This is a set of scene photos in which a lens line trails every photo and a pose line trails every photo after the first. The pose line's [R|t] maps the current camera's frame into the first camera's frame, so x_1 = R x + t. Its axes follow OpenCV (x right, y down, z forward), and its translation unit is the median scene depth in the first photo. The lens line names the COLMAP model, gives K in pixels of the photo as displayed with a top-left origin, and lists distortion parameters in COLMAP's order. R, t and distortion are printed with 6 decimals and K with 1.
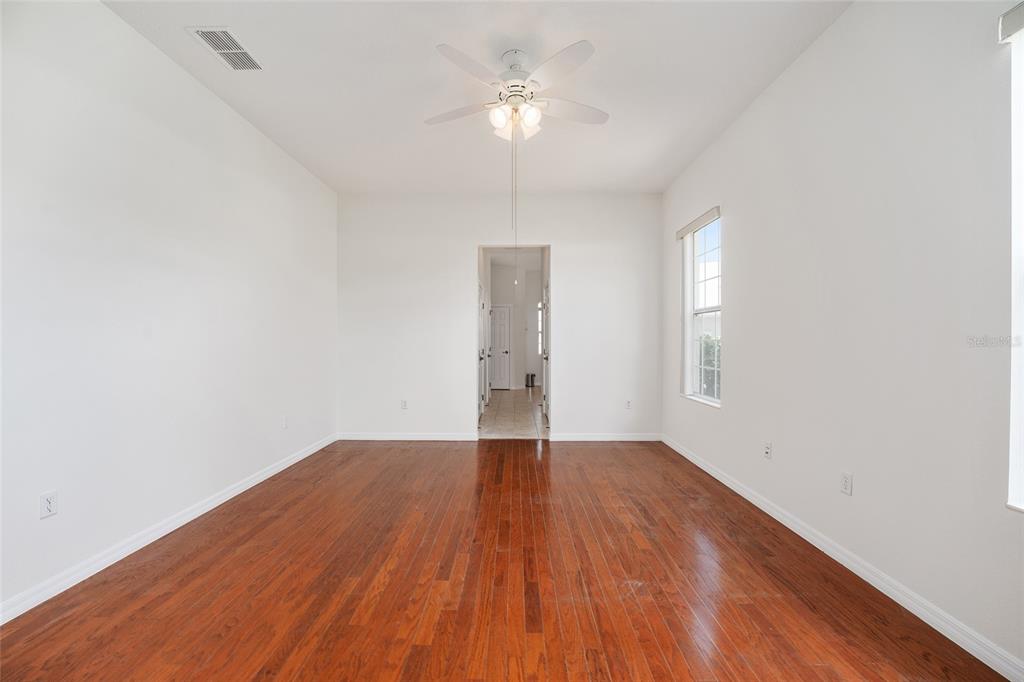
lens RADIAL K [[409.5, 0, 512.0], [0, 409.5, 341.0], [0, 0, 1]] dist [-0.018889, -0.000144]
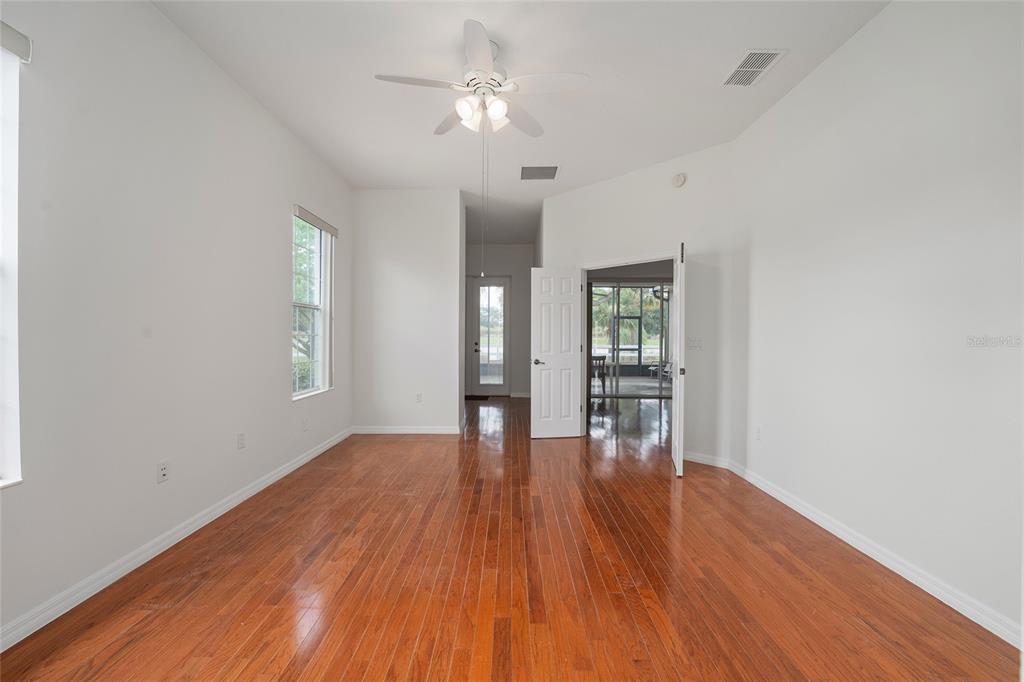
lens RADIAL K [[419.2, 0, 512.0], [0, 419.2, 341.0], [0, 0, 1]] dist [-0.015186, 0.000031]
pose [[-0.999909, -0.005746, -0.012231, -0.048297], [-0.005919, 0.999881, 0.014218, -0.004516], [0.012148, 0.014289, -0.999824, 1.969194]]
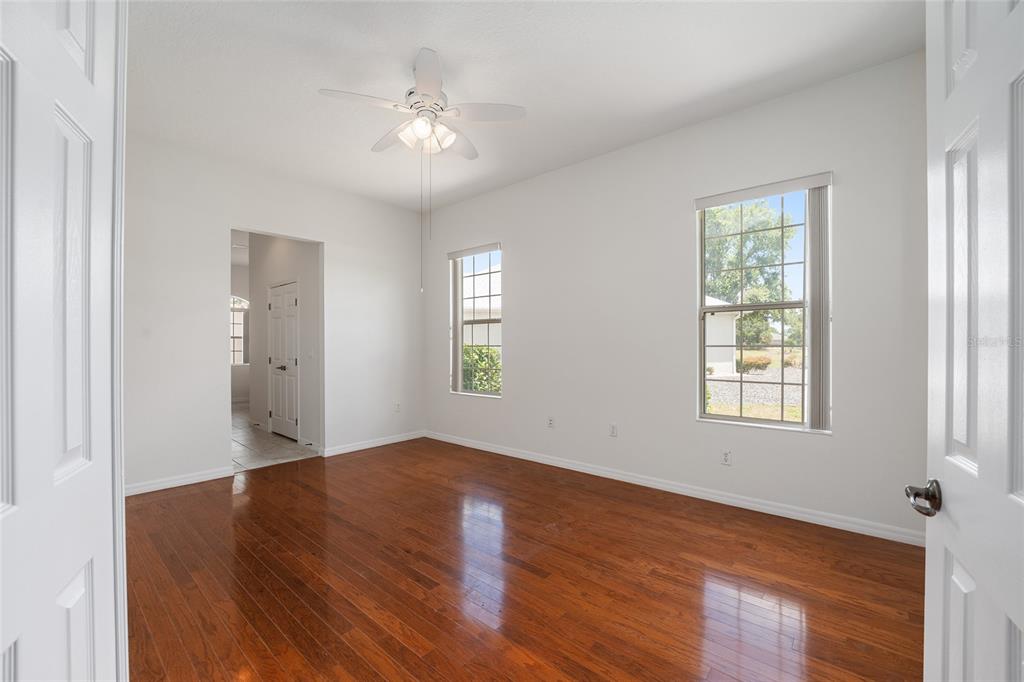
lens RADIAL K [[419.2, 0, 512.0], [0, 419.2, 341.0], [0, 0, 1]] dist [-0.015186, 0.000031]
pose [[0.650727, 0.004584, 0.759298, -0.642627], [0.005194, 0.999932, -0.010488, -0.002938], [-0.759294, 0.010768, 0.650659, 0.143190]]
